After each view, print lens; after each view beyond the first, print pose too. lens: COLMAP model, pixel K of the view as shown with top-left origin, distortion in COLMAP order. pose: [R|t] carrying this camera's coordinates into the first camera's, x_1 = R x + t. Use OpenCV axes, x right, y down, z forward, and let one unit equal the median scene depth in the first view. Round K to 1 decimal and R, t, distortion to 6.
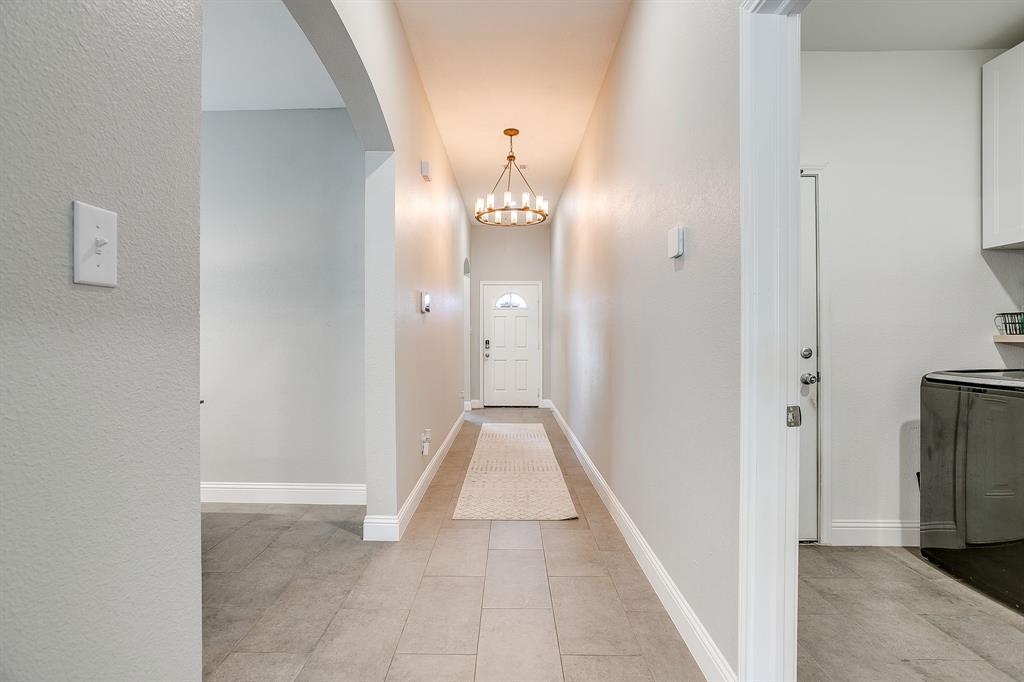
lens RADIAL K [[495.8, 0, 502.8], [0, 495.8, 334.3], [0, 0, 1]] dist [-0.054459, 0.025529]
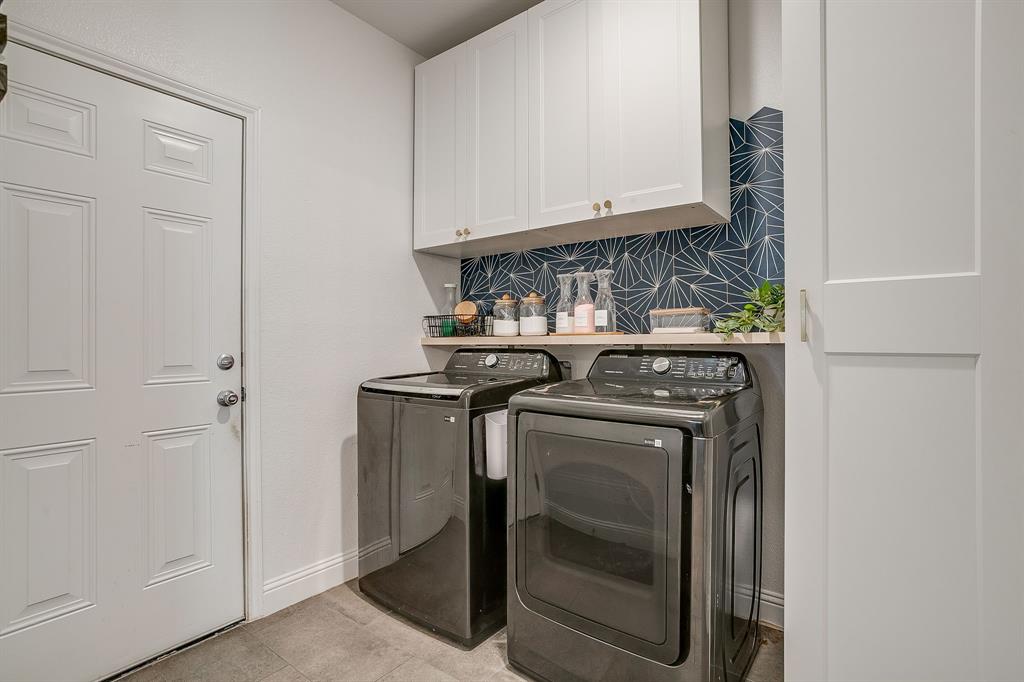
lens RADIAL K [[495.8, 0, 502.8], [0, 495.8, 334.3], [0, 0, 1]] dist [-0.054459, 0.025529]
pose [[0.591538, 0.007942, 0.806238, 0.291923], [-0.003758, 0.999968, -0.007093, 0.001248], [-0.806268, 0.001166, 0.591549, 0.256151]]
